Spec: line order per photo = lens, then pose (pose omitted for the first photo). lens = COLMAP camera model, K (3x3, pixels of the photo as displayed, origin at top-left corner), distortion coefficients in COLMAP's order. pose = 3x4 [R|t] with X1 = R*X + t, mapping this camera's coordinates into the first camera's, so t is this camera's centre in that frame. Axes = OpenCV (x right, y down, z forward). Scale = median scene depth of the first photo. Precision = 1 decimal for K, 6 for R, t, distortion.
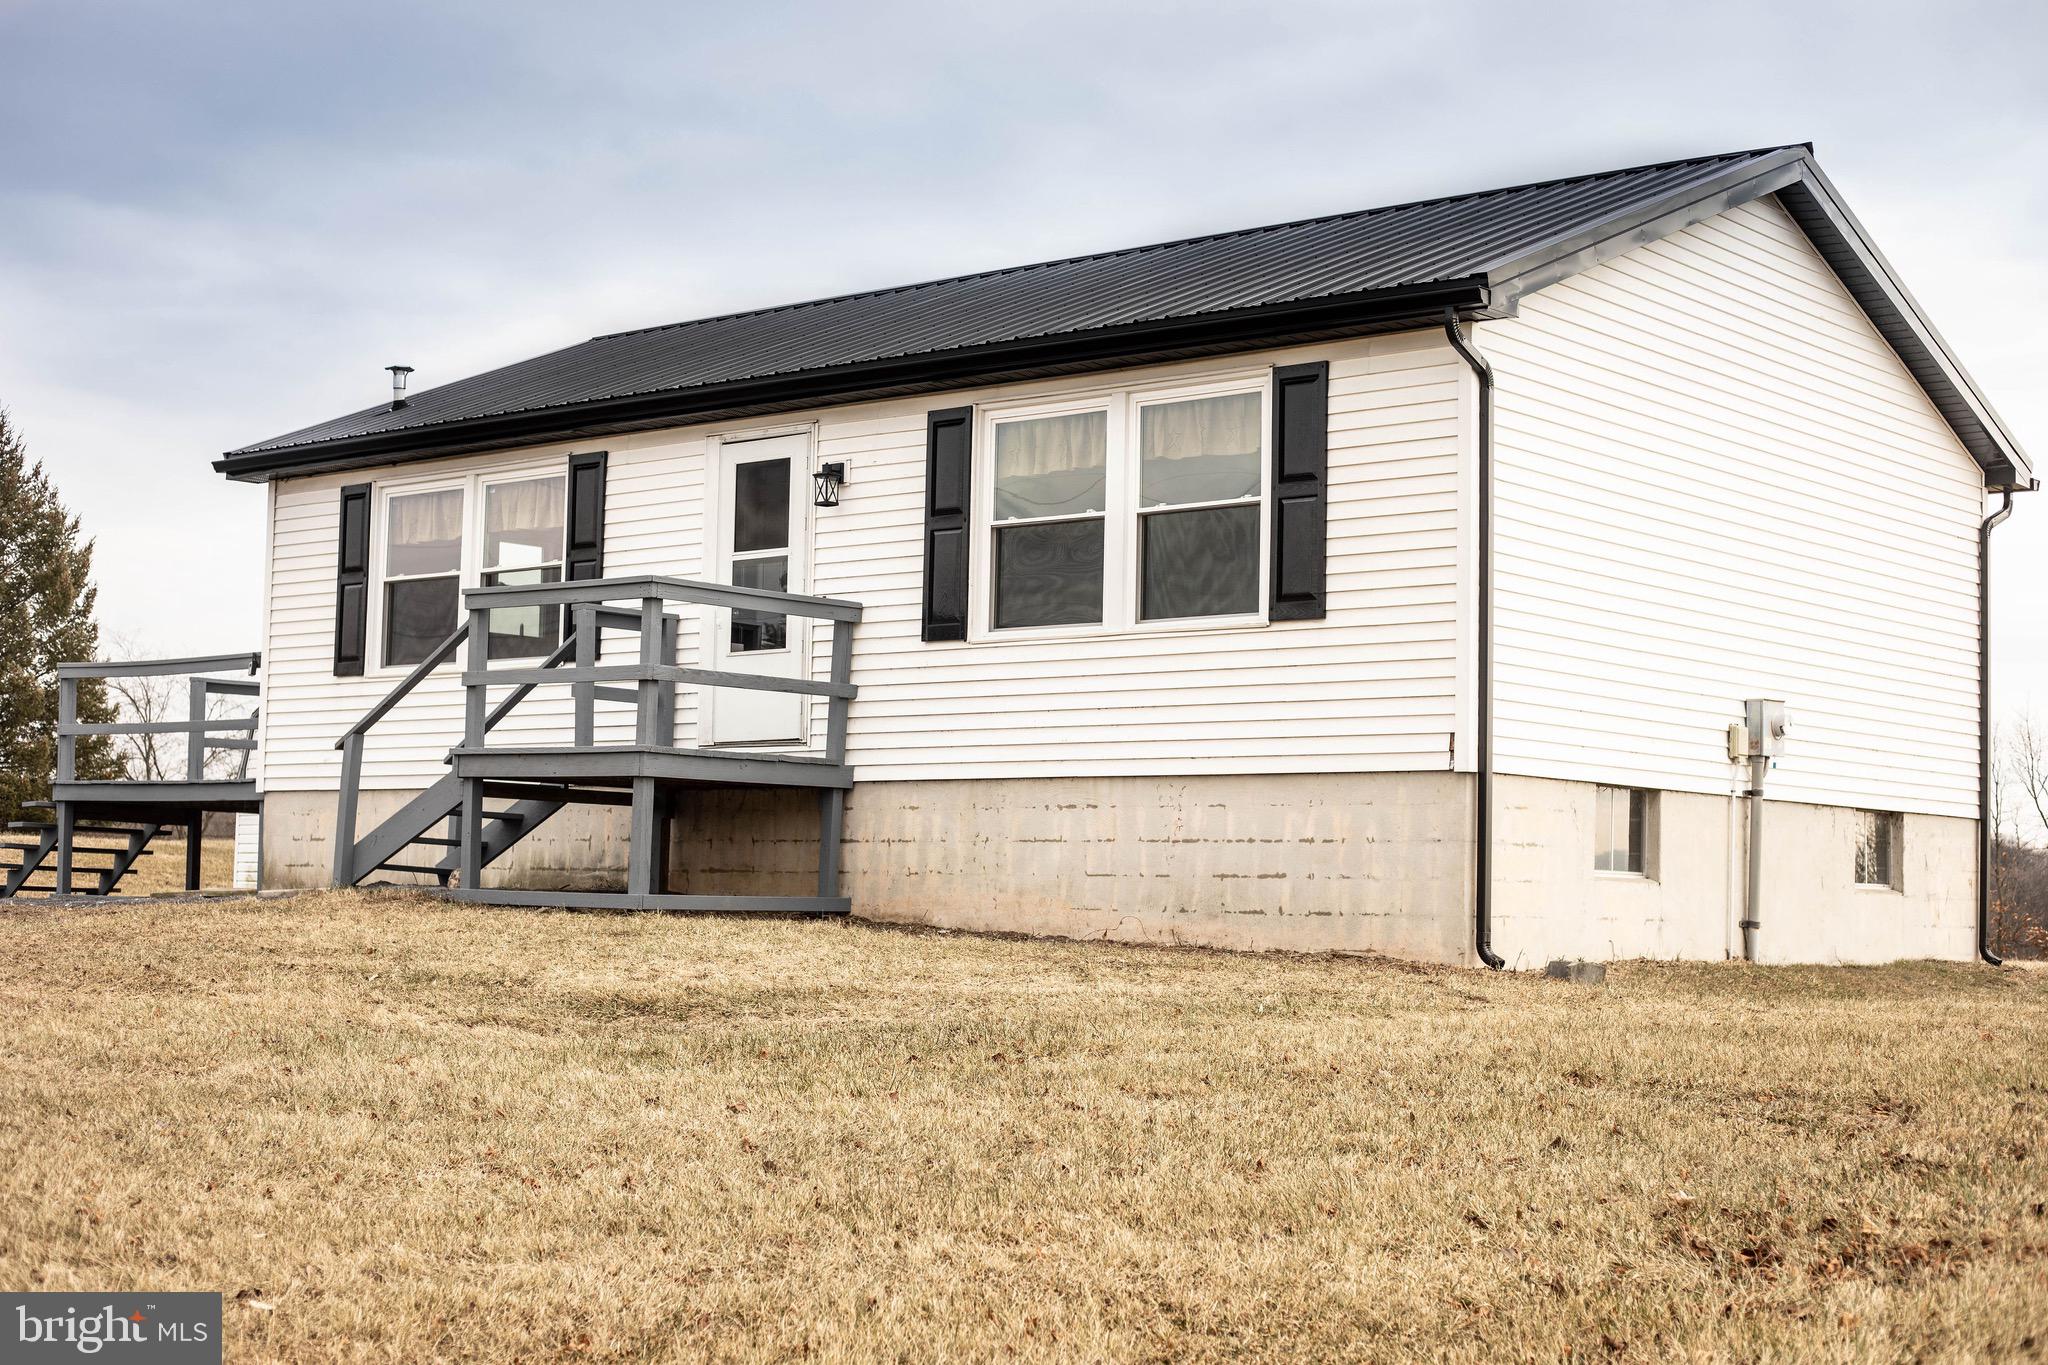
lens RADIAL K [[2854.9, 0, 1024.0], [0, 2854.9, 682.5], [0, 0, 1]] dist [0.029477, 0.039590]
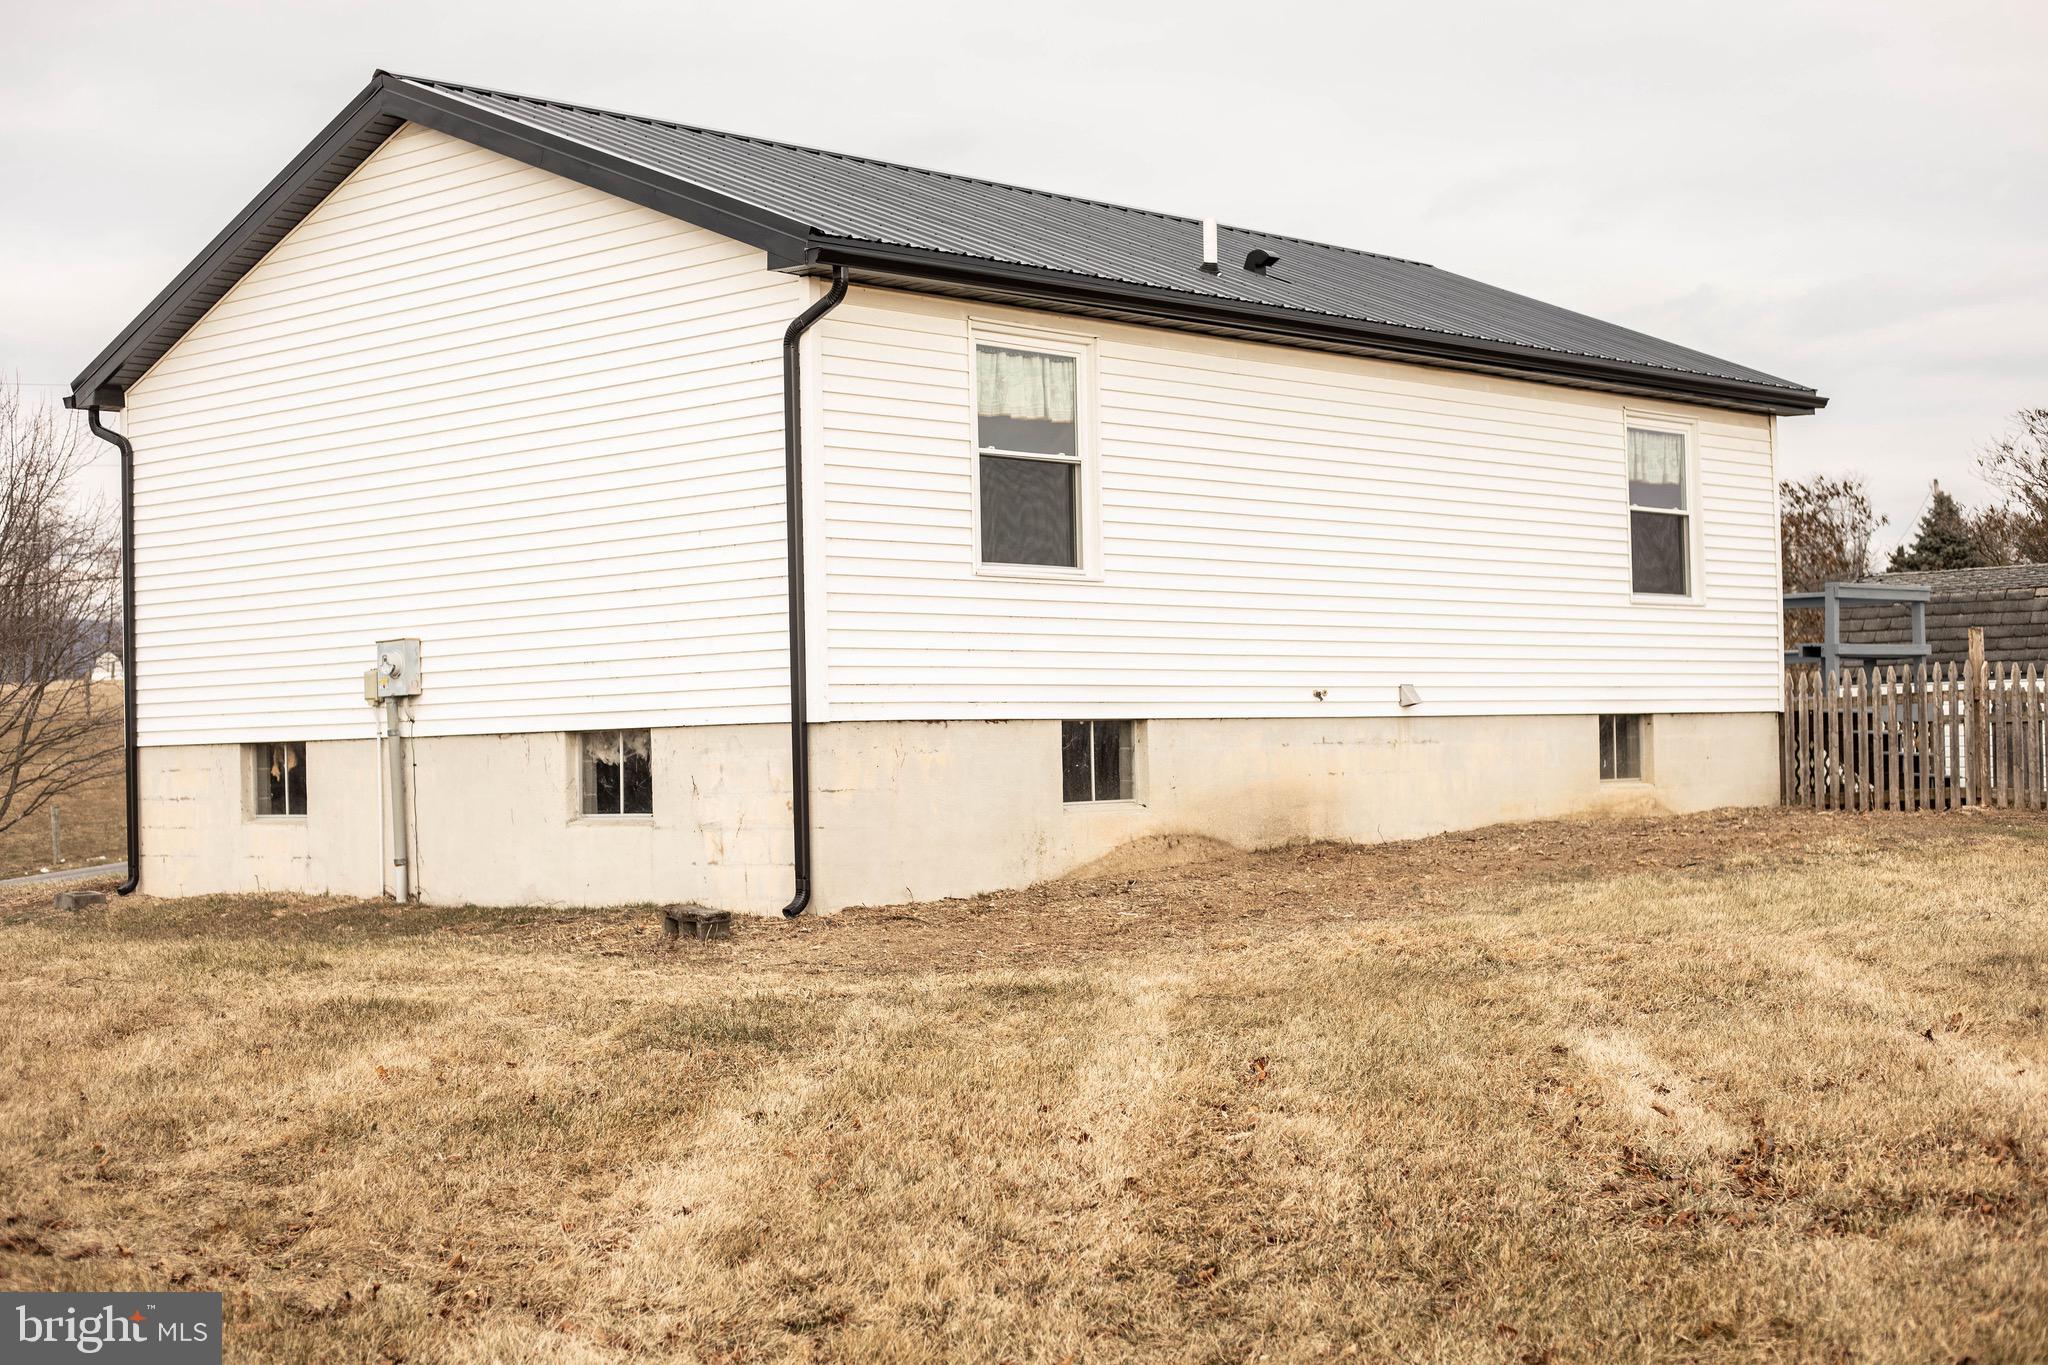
lens RADIAL K [[2854.9, 0, 1024.0], [0, 2854.9, 682.5], [0, 0, 1]] dist [0.029477, 0.039590]
pose [[-0.061633, -0.052303, -0.996728, 1.257002], [0.092576, 0.994022, -0.057885, 0.100446], [0.993796, -0.095841, -0.056423, 1.282679]]
